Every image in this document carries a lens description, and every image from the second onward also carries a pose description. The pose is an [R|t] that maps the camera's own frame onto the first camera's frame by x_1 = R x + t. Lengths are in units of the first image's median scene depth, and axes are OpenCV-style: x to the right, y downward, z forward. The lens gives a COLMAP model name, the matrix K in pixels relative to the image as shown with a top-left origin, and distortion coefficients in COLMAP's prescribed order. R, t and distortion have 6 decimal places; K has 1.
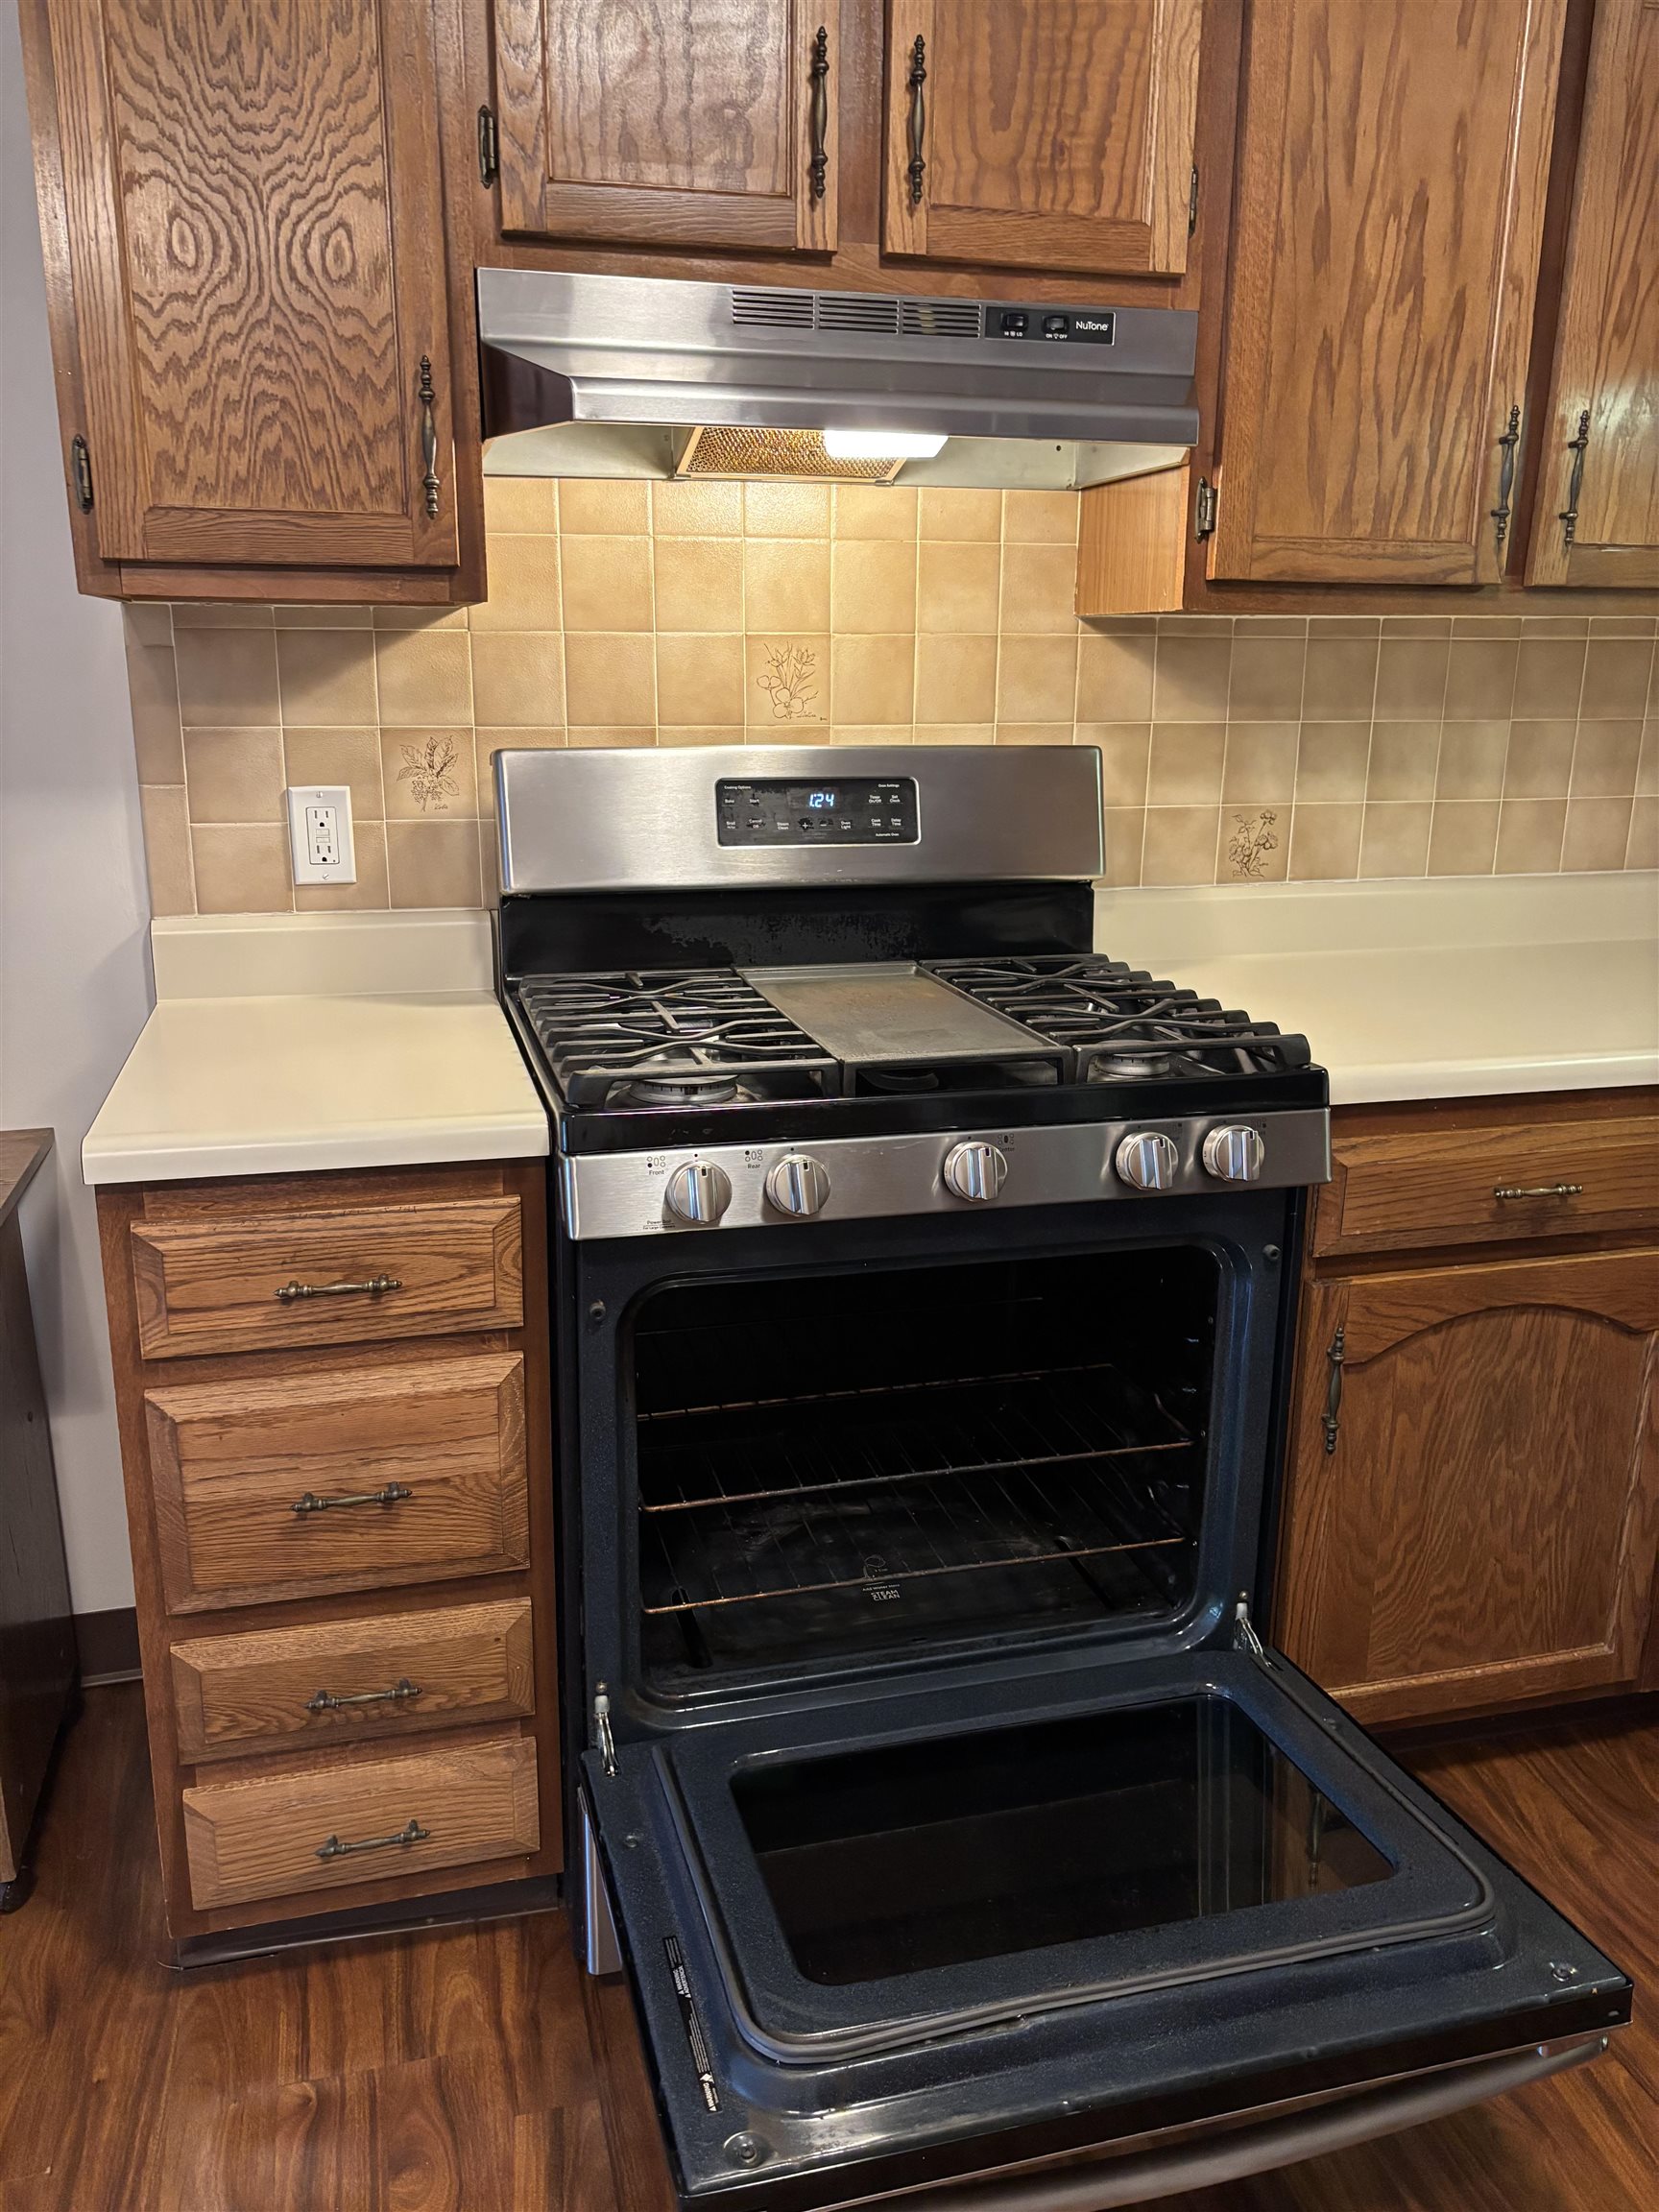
lens RADIAL K [[1687.8, 0, 825.2], [0, 1687.8, 1108.5], [0, 0, 1]] dist [0.030682, -0.033375]
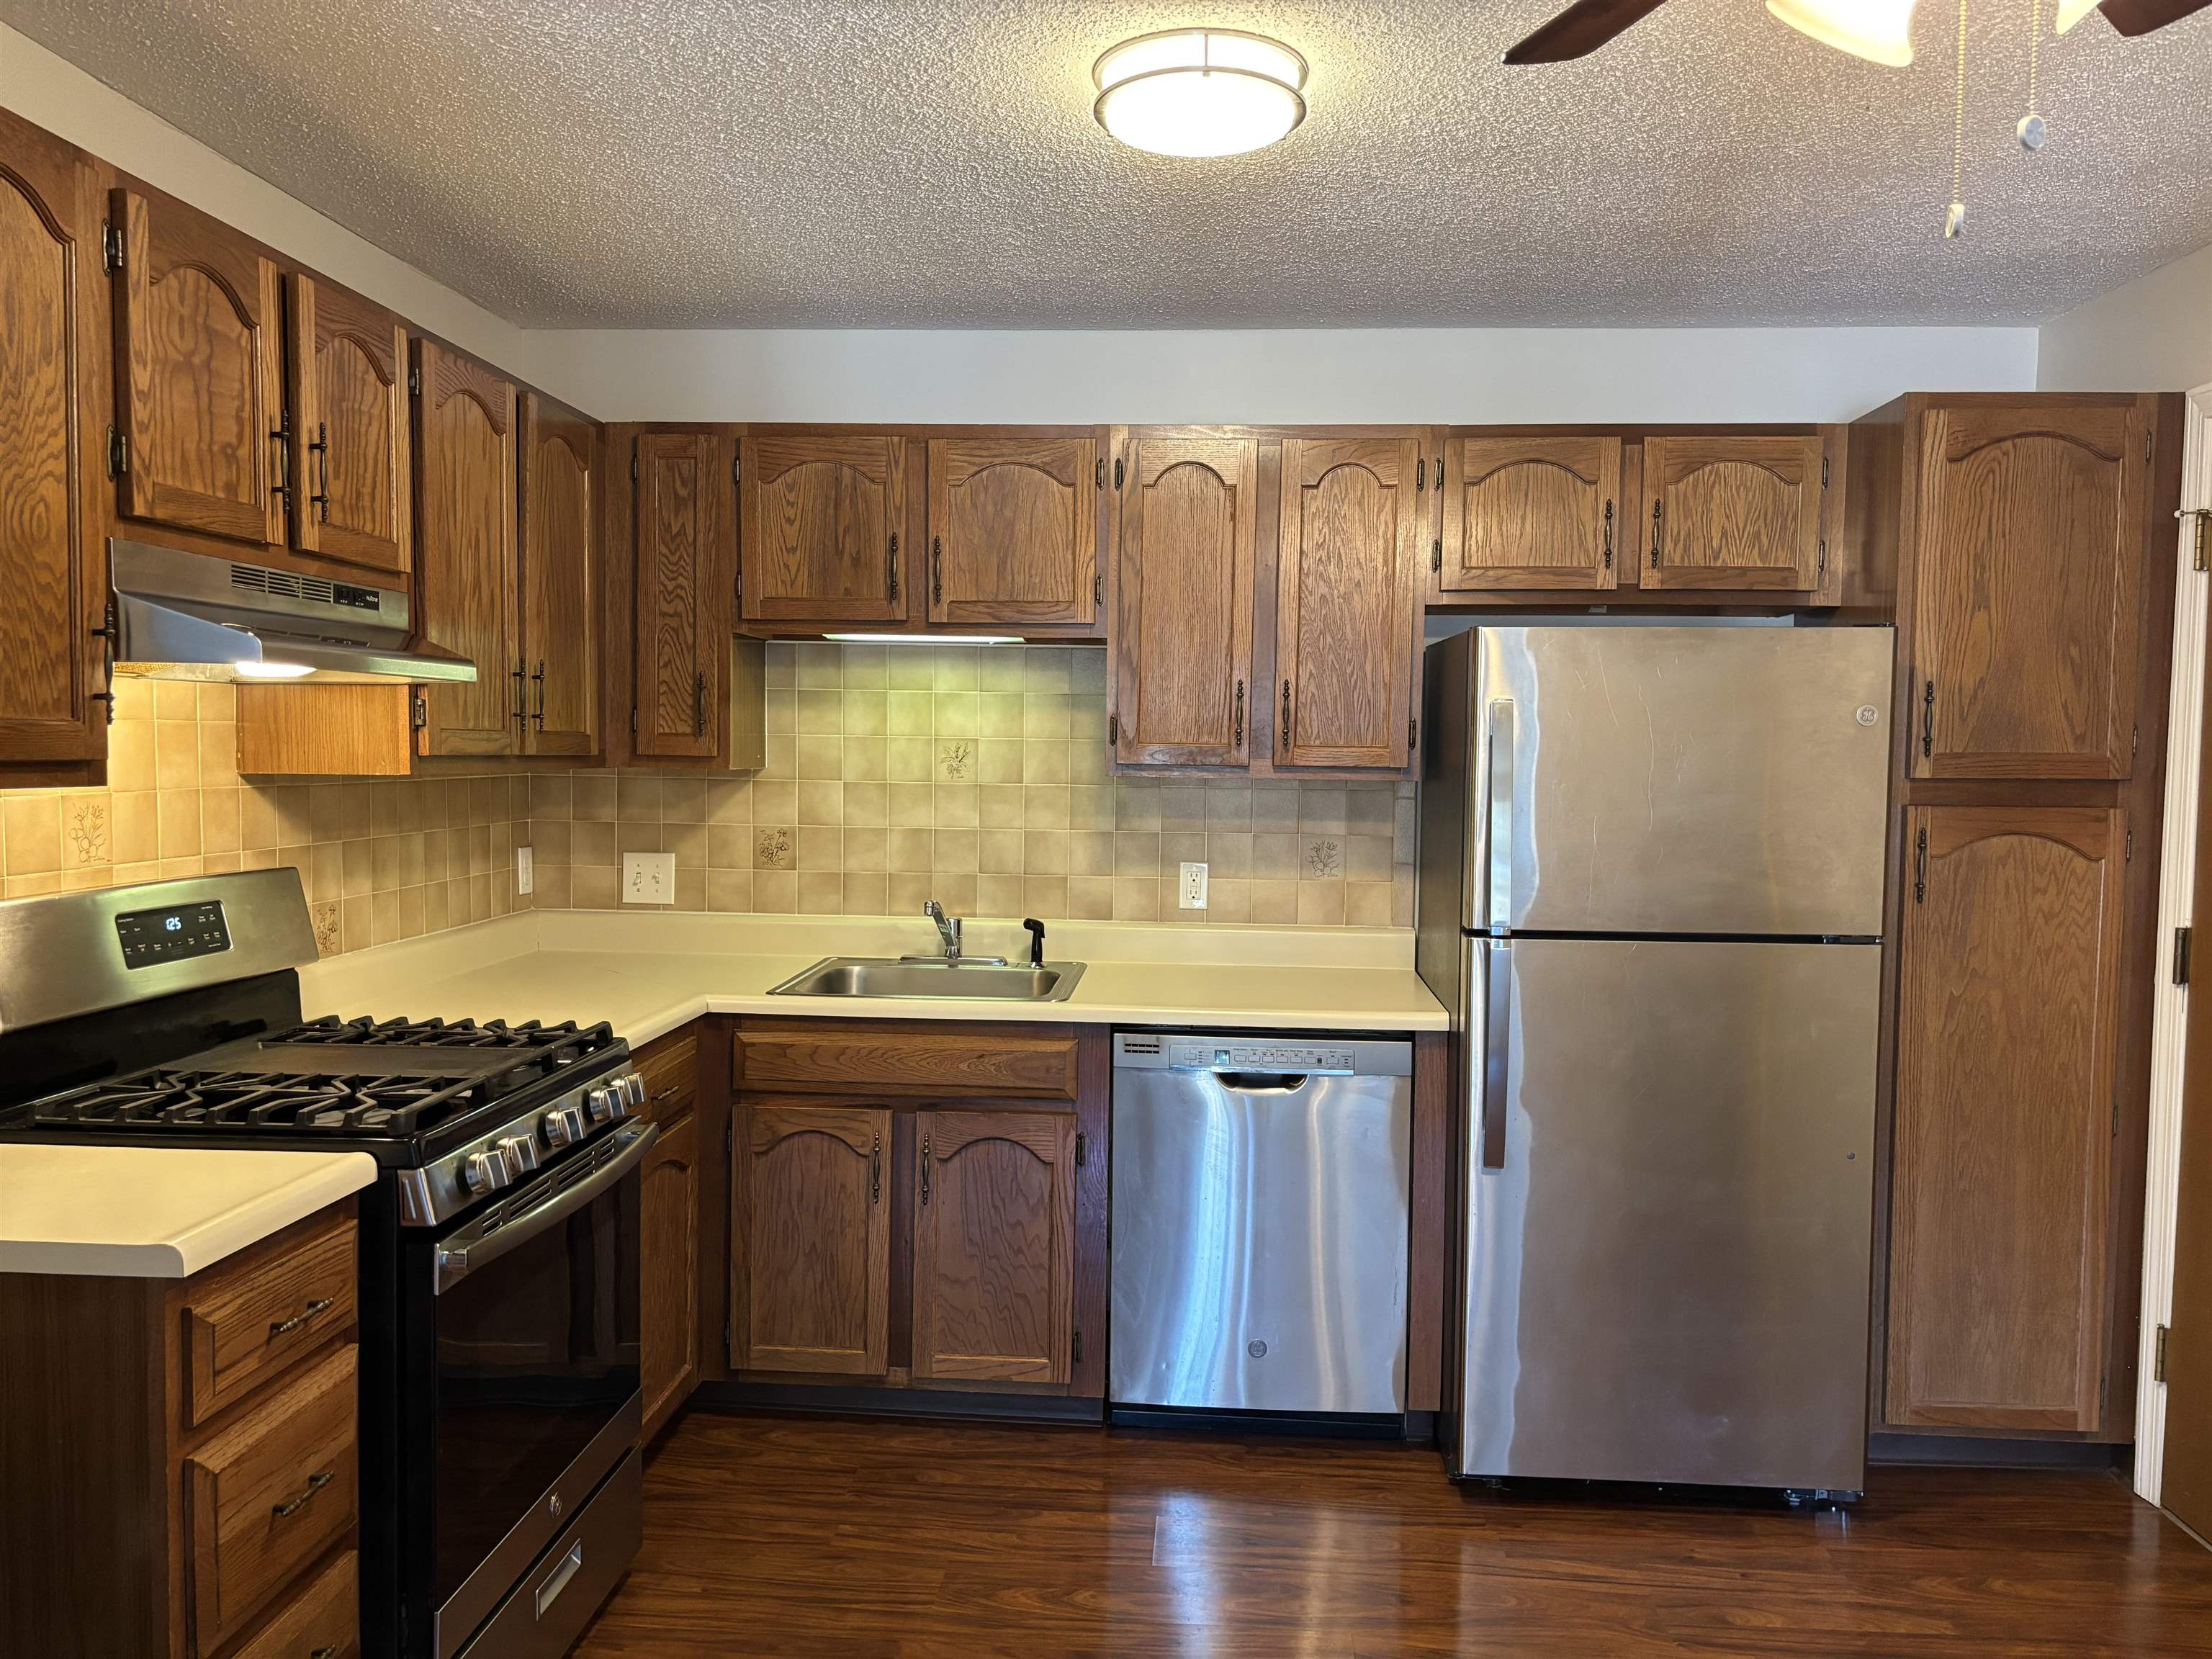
lens RADIAL K [[1687.8, 0, 1102.7], [0, 1687.8, 833.7], [0, 0, 1]] dist [0.030682, -0.033375]
pose [[0.319289, -0.052888, 0.946181, -1.193973], [0.237487, 0.971046, -0.025862, -0.066224], [-0.917417, 0.232963, 0.322604, -0.052594]]
